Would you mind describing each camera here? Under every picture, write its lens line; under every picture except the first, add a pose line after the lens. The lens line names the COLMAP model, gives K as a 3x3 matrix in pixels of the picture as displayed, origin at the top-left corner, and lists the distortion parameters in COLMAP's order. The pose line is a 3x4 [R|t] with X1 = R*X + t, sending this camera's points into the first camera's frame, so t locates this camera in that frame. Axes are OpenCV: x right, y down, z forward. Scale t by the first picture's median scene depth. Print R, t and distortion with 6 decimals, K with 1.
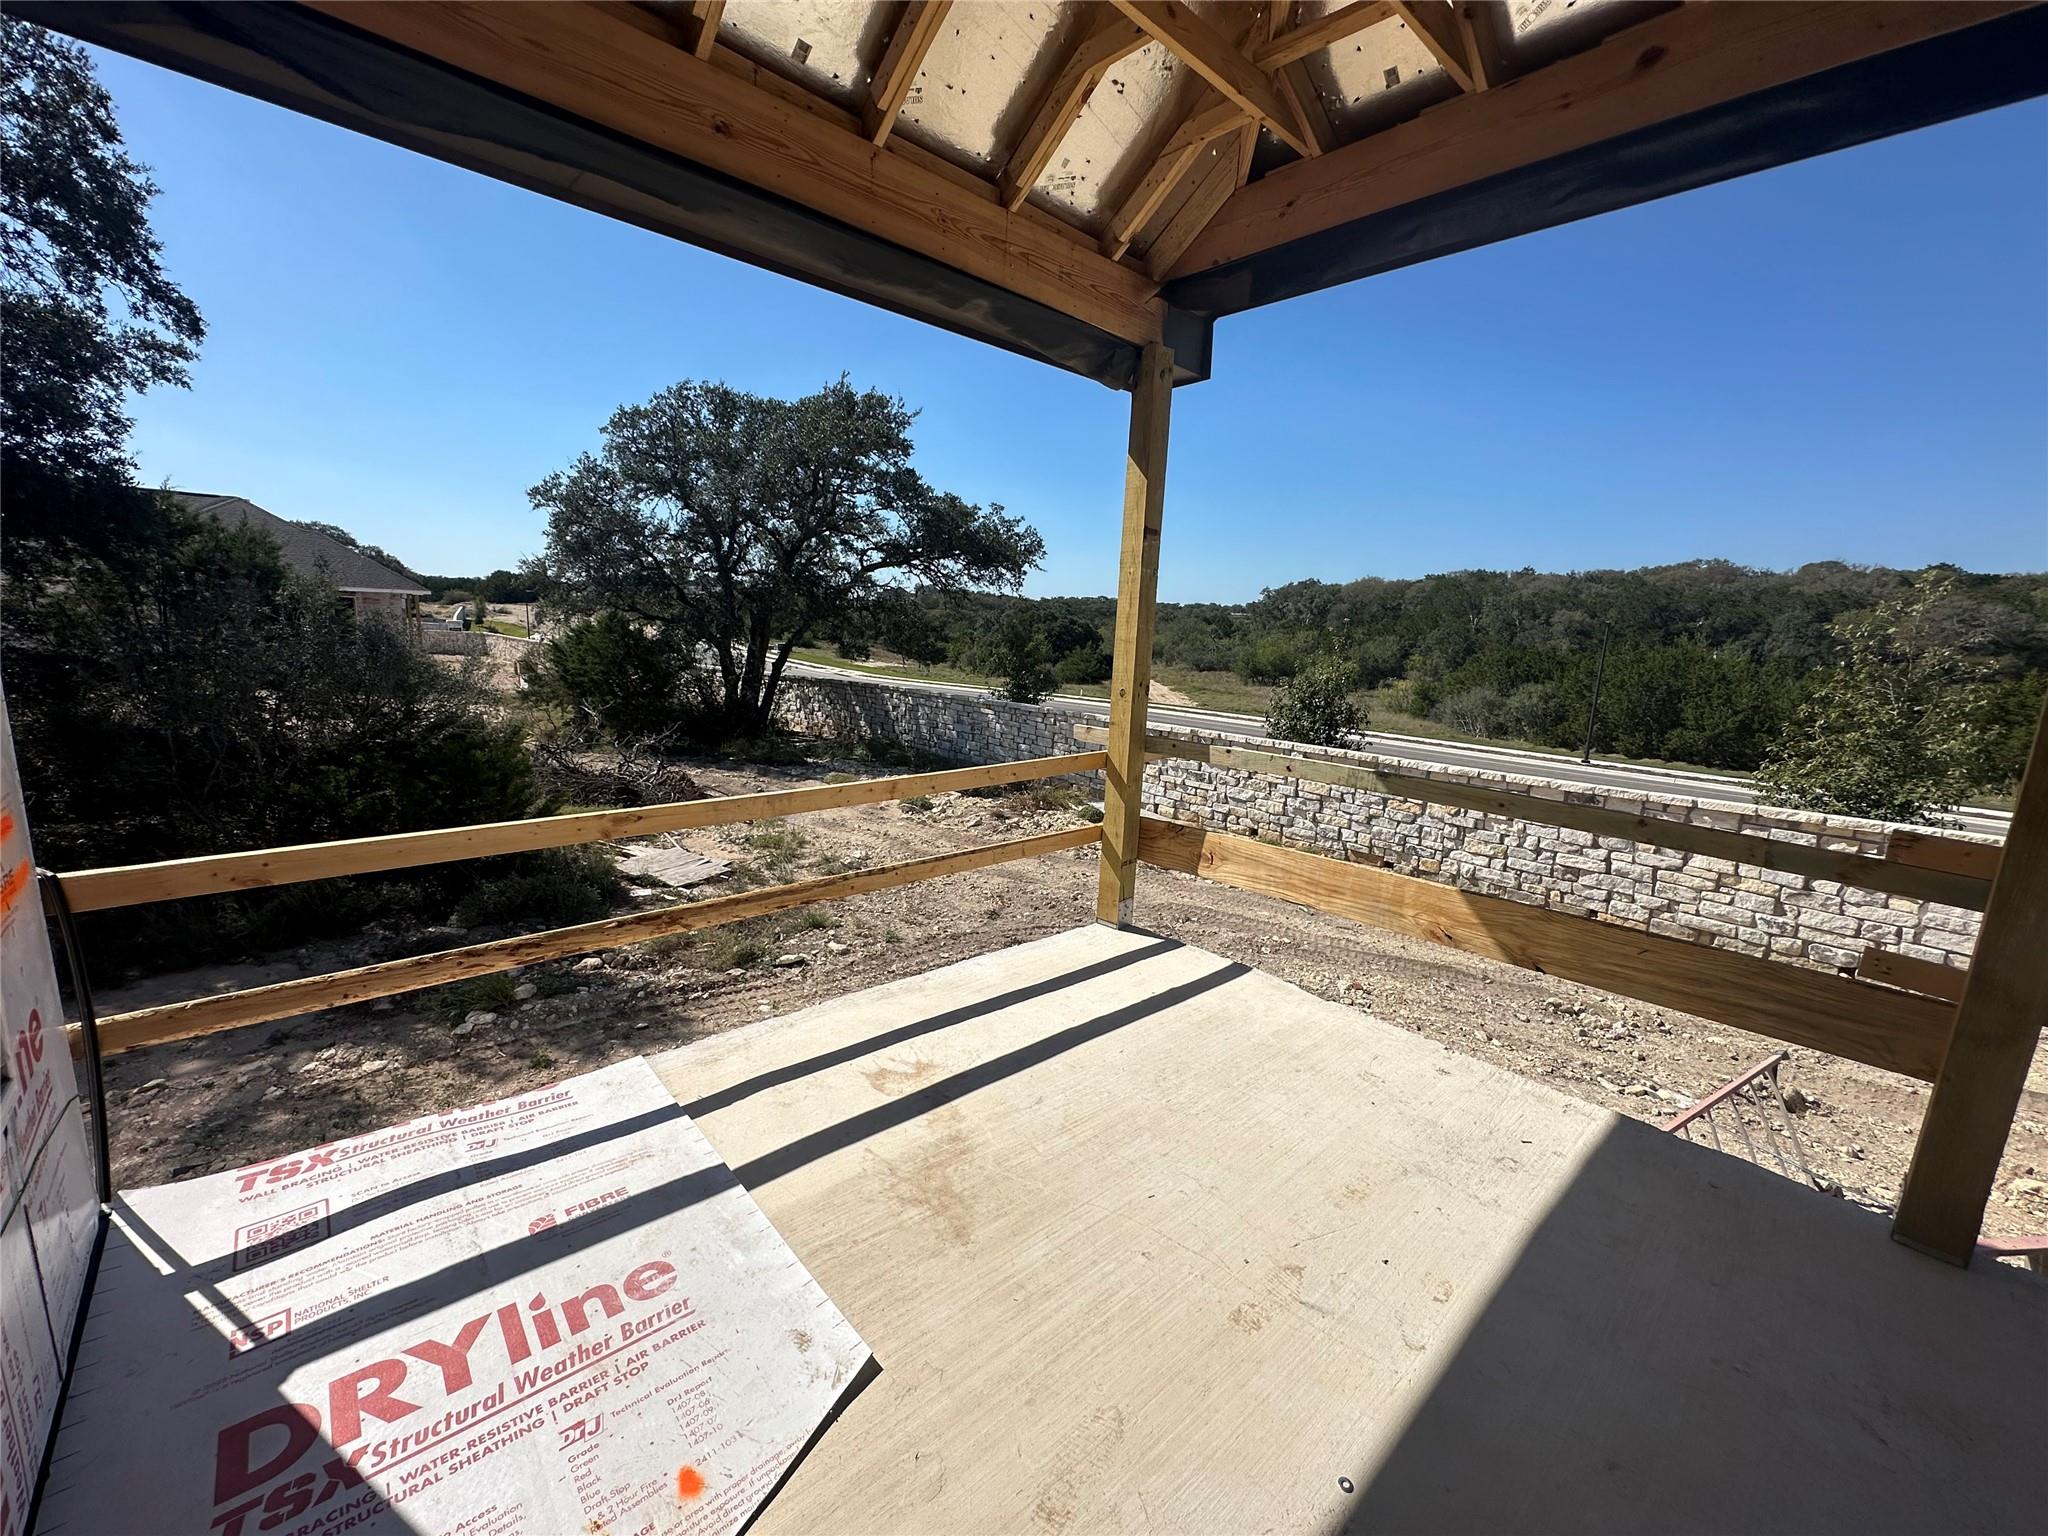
lens RADIAL K [[821.6, 0, 1021.5], [0, 821.6, 776.7], [0, 0, 1]] dist [0.003796, 0.000206]
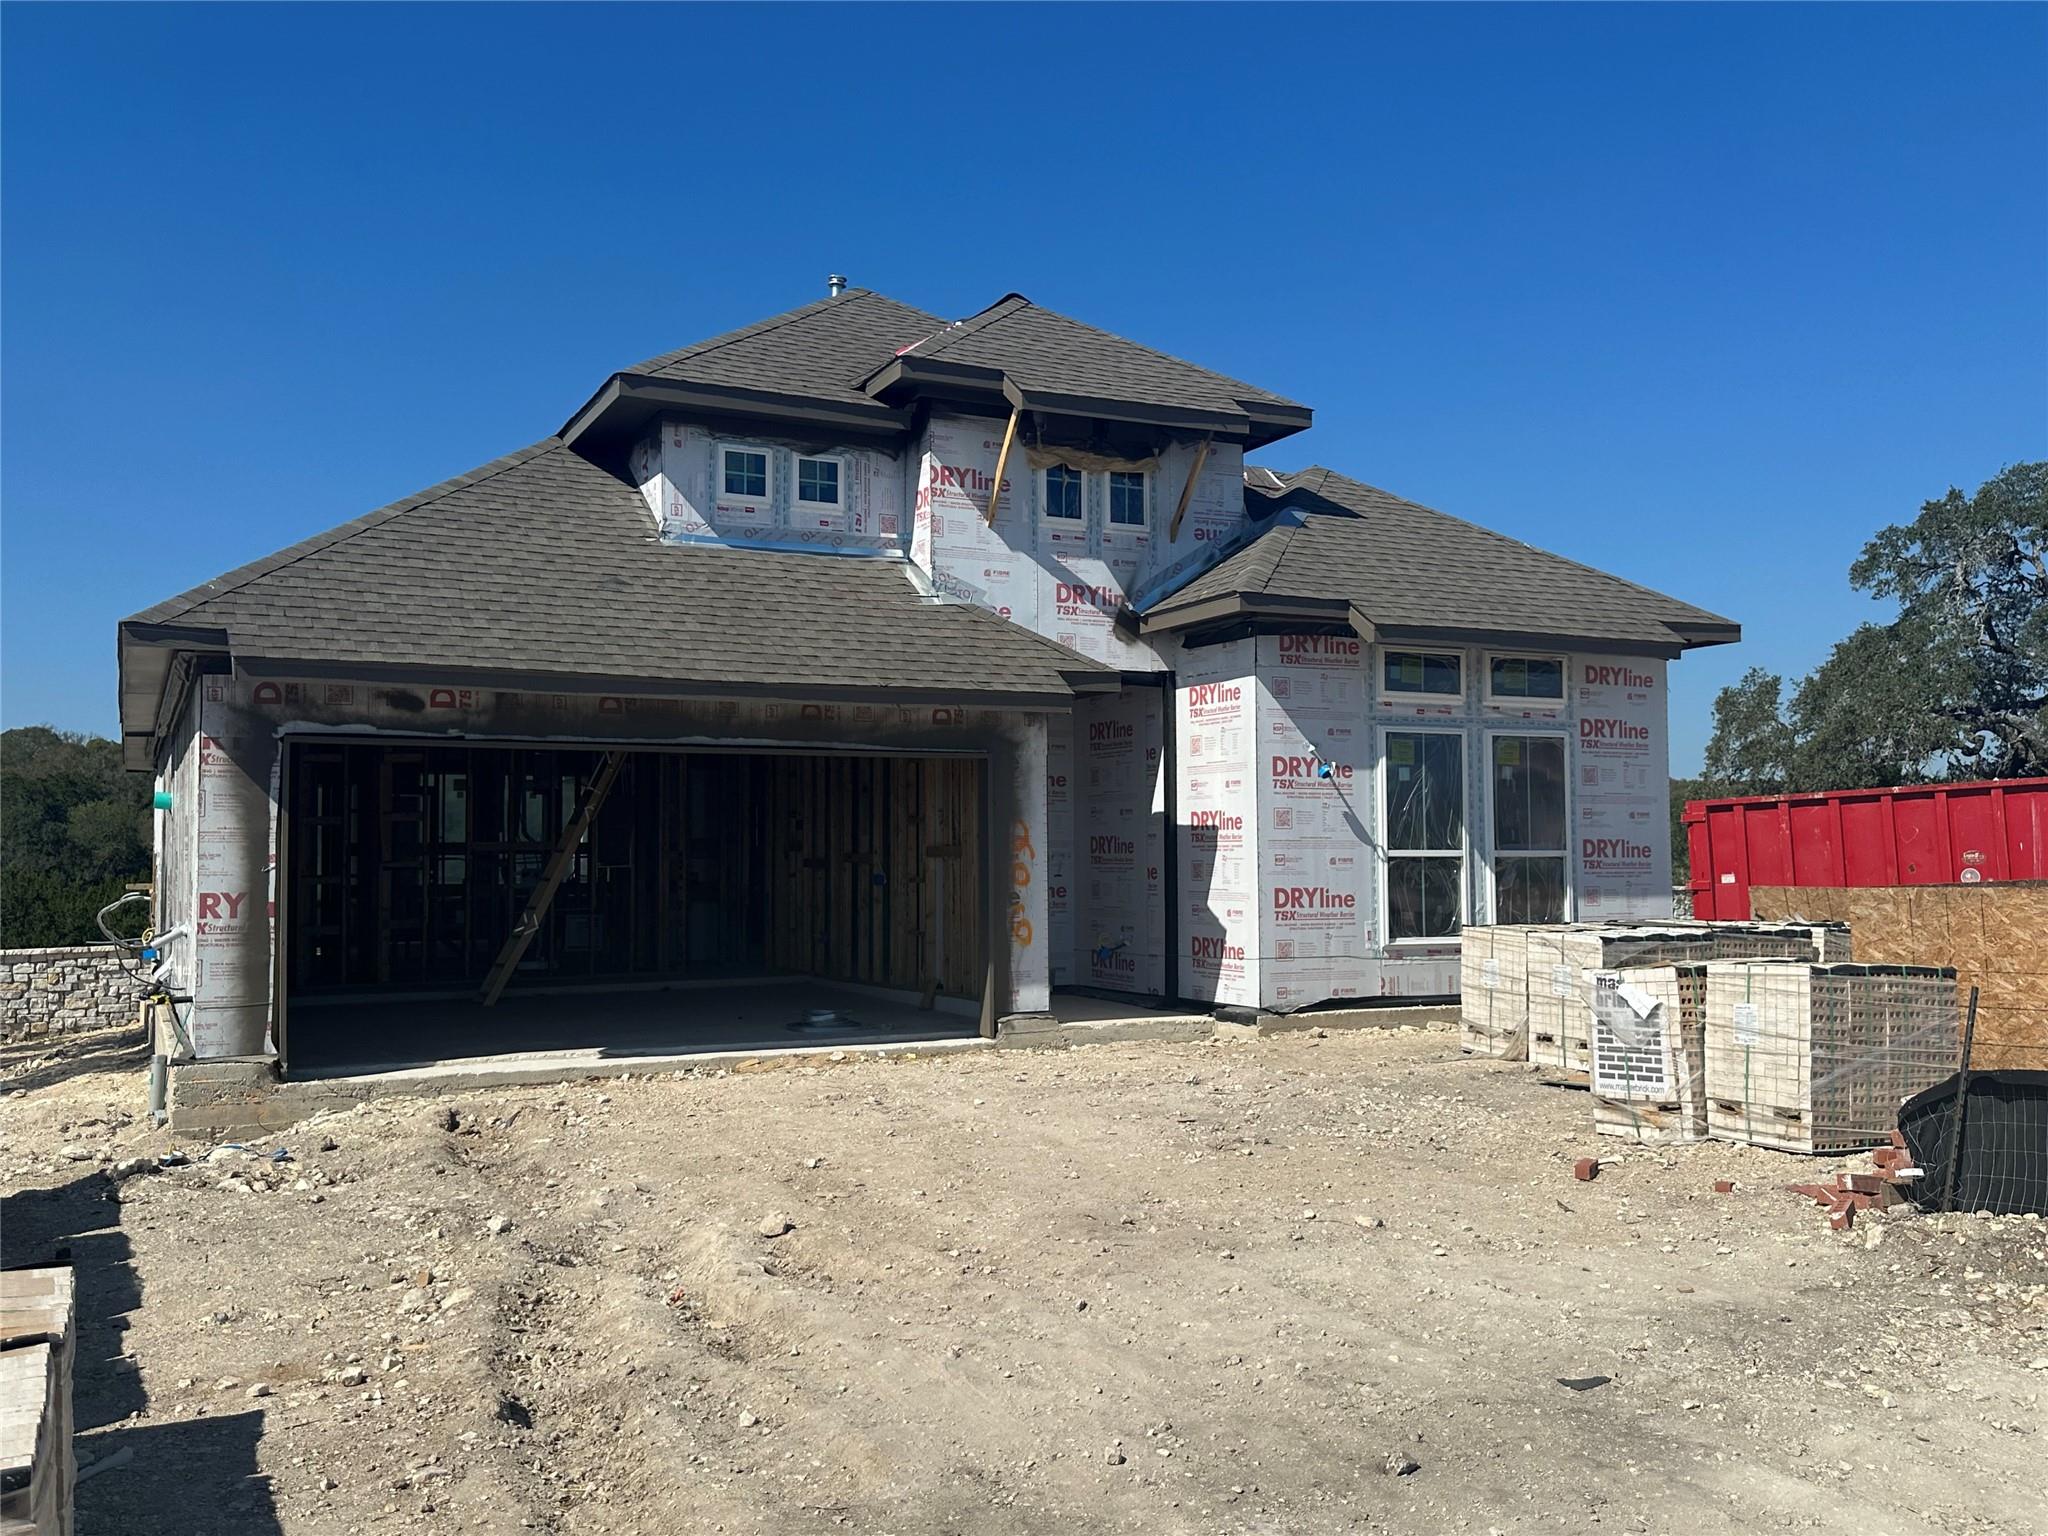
lens RADIAL K [[1791.1, 0, 1024.8], [0, 1791.1, 771.1], [0, 0, 1]] dist [0.002297, 0.001078]
pose [[0.282903, 0.001327, 0.959148, -1.796430], [0.202859, 0.977295, -0.061185, 0.202816], [-0.937451, 0.211881, 0.276210, -1.338421]]
